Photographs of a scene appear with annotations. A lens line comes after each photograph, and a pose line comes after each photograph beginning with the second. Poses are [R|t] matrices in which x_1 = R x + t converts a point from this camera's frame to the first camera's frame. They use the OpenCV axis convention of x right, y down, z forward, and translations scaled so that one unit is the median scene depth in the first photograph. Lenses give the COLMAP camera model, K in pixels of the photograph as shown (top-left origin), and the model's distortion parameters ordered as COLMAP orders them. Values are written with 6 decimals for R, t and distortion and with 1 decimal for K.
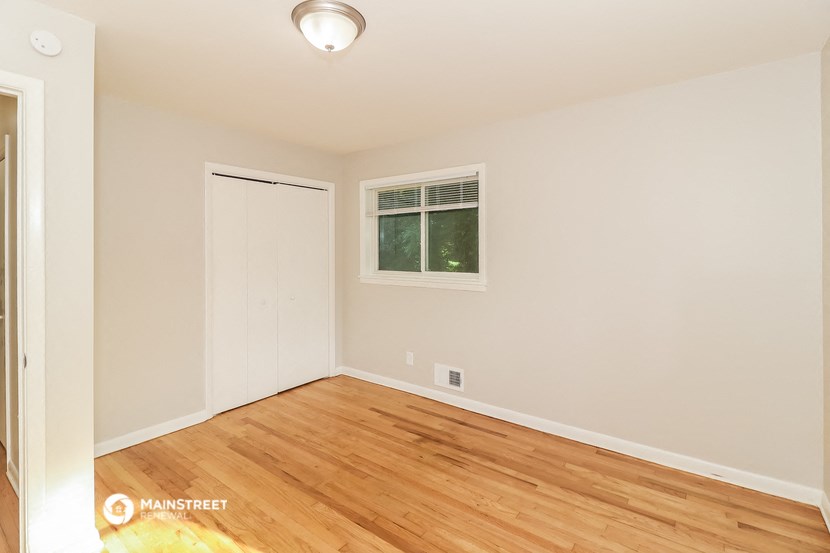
lens RADIAL K [[403.4, 0, 415.1], [0, 403.4, 251.8], [0, 0, 1]] dist [0.000673, -0.000098]
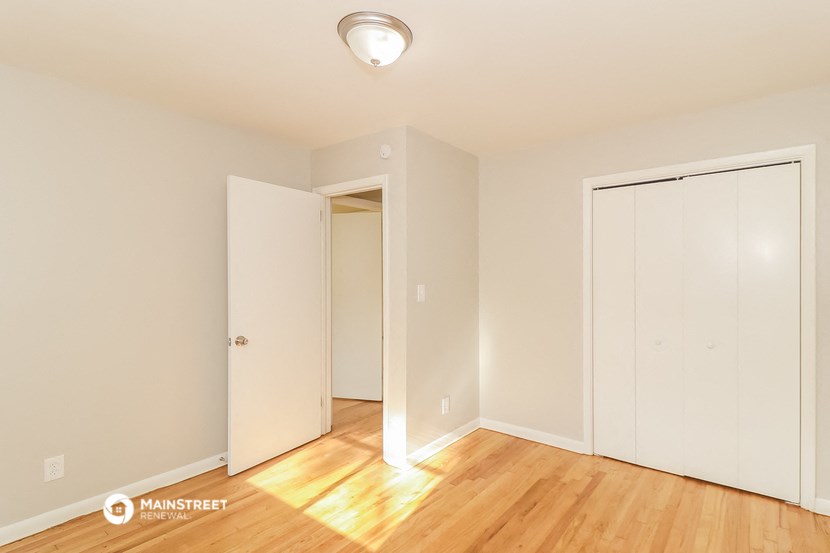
lens RADIAL K [[396.6, 0, 415.0], [0, 396.6, 276.5], [0, 0, 1]] dist [0.002929, -0.000299]
pose [[-0.022171, 0.006706, -0.999732, 0.459146], [0.000746, 0.999977, 0.006691, -0.002892], [0.999754, -0.000598, -0.022175, 0.693081]]
